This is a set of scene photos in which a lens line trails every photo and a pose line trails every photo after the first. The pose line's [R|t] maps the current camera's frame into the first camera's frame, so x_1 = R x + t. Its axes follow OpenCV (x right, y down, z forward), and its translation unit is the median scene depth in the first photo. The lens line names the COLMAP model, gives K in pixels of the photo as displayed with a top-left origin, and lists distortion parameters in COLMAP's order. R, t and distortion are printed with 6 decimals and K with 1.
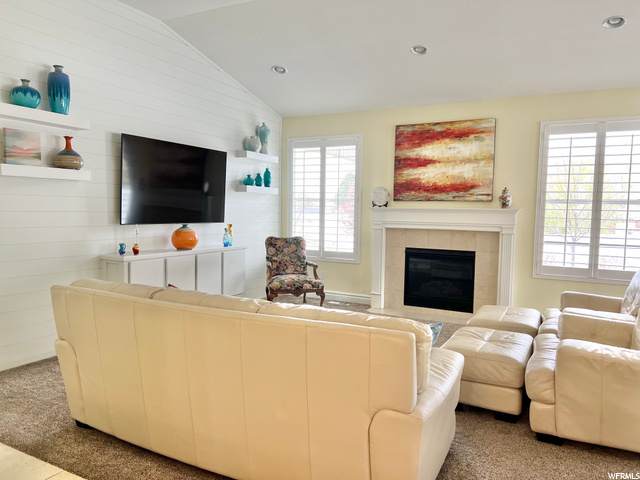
lens RADIAL K [[482.6, 0, 319.7], [0, 482.6, 240.8], [0, 0, 1]] dist [0.093872, -0.034814]
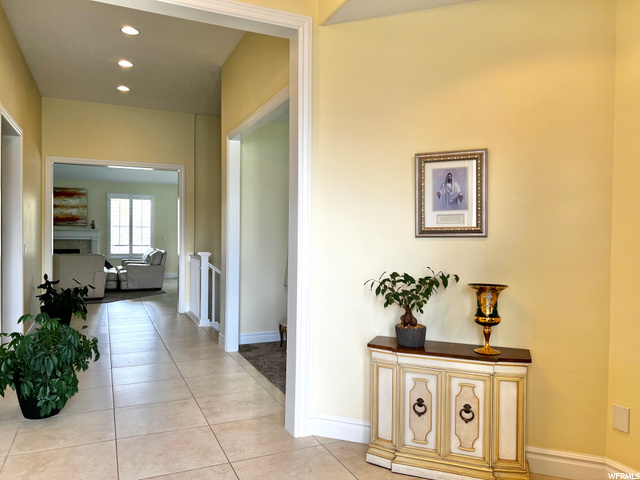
lens RADIAL K [[482.6, 0, 320.7], [0, 482.6, 238.7], [0, 0, 1]] dist [0.093872, -0.034814]
pose [[0.612057, -0.010473, 0.790744, -0.740921], [0.065867, 0.997113, -0.037777, 0.126932], [-0.788066, 0.075205, 0.610980, -1.156131]]
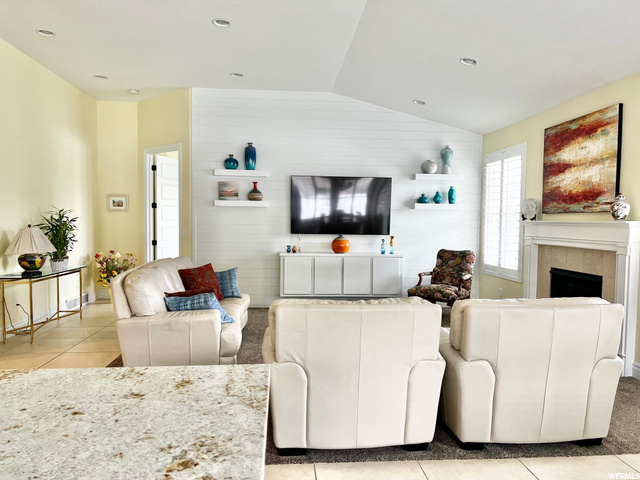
lens RADIAL K [[482.6, 0, 319.6], [0, 482.6, 241.0], [0, 0, 1]] dist [0.093872, -0.034814]
pose [[0.557238, 0.023690, -0.830015, 0.716516], [-0.057244, 0.998311, -0.009938, -0.000742], [0.828377, 0.053052, 0.557652, 0.178834]]
